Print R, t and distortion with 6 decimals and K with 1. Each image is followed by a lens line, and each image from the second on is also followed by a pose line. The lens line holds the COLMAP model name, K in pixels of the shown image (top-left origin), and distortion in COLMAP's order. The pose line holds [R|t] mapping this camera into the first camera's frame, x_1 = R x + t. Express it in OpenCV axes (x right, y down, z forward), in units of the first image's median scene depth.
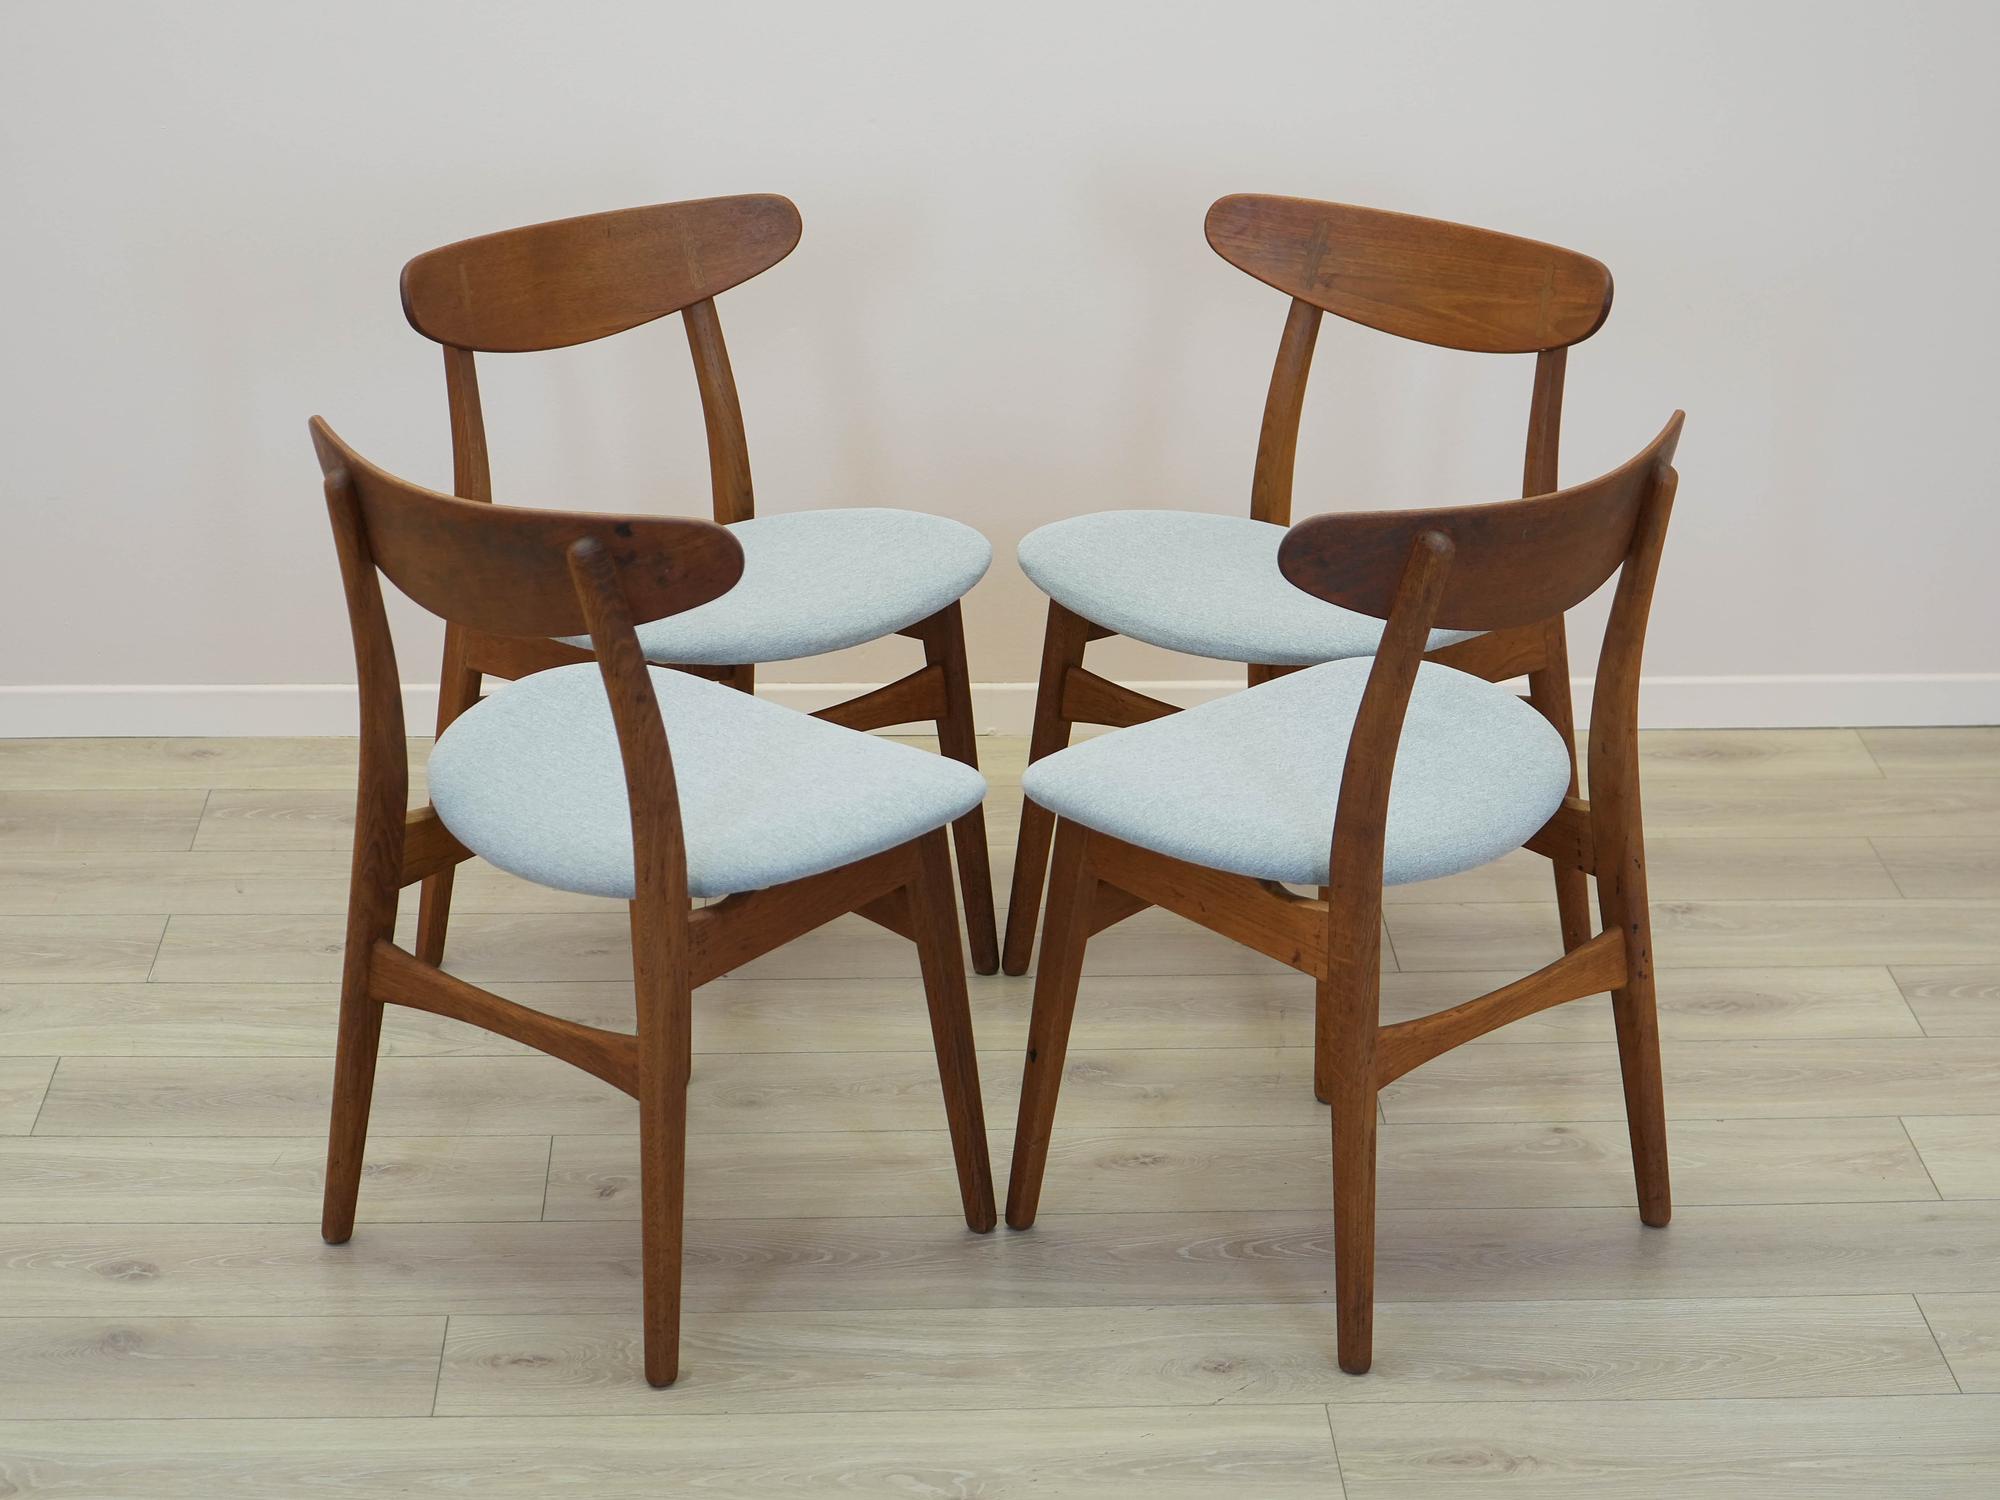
lens RADIAL K [[4328.9, 0, 1000.0], [0, 4328.9, 750.0], [0, 0, 1]] dist [-0.026692, 0.145191]
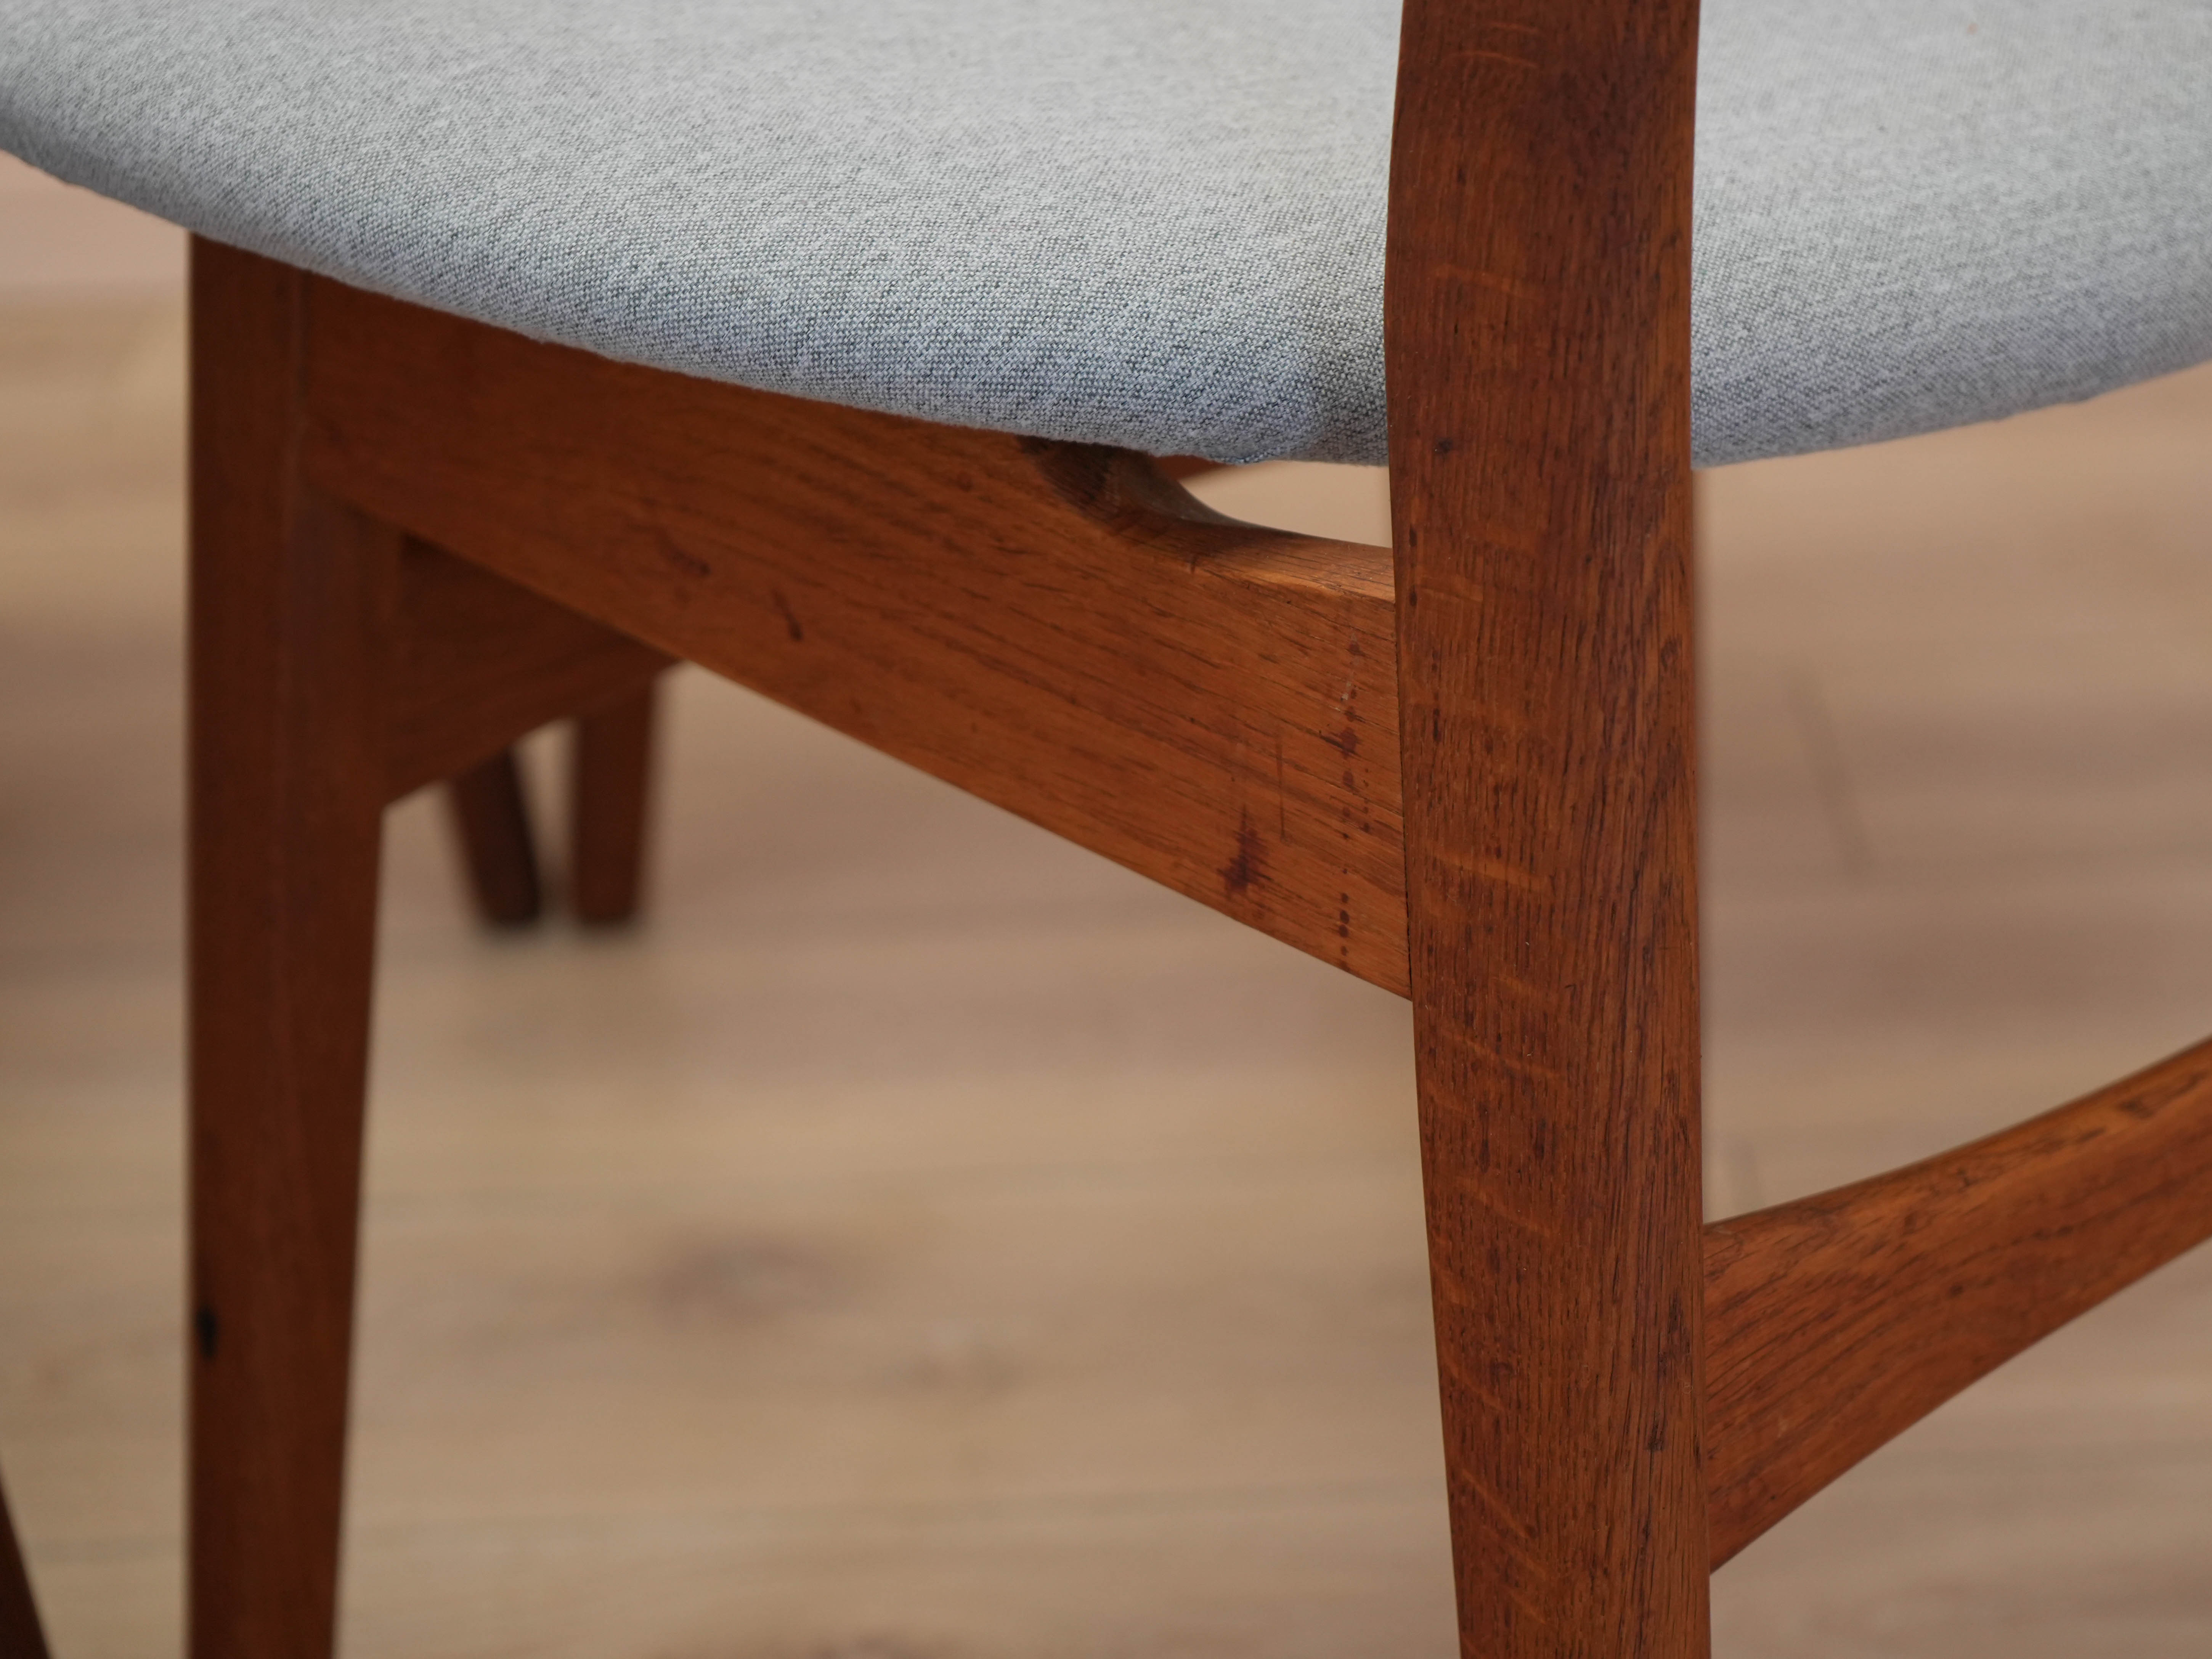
lens RADIAL K [[4970.9, 0, 1106.0], [0, 4970.9, 829.5], [0, 0, 1]] dist [-0.234184, 0.862249]
pose [[0.997183, -0.034915, -0.066391, 0.073144], [0.038105, 0.998149, 0.047408, 0.034794], [0.064613, -0.049804, 0.996667, 0.756273]]
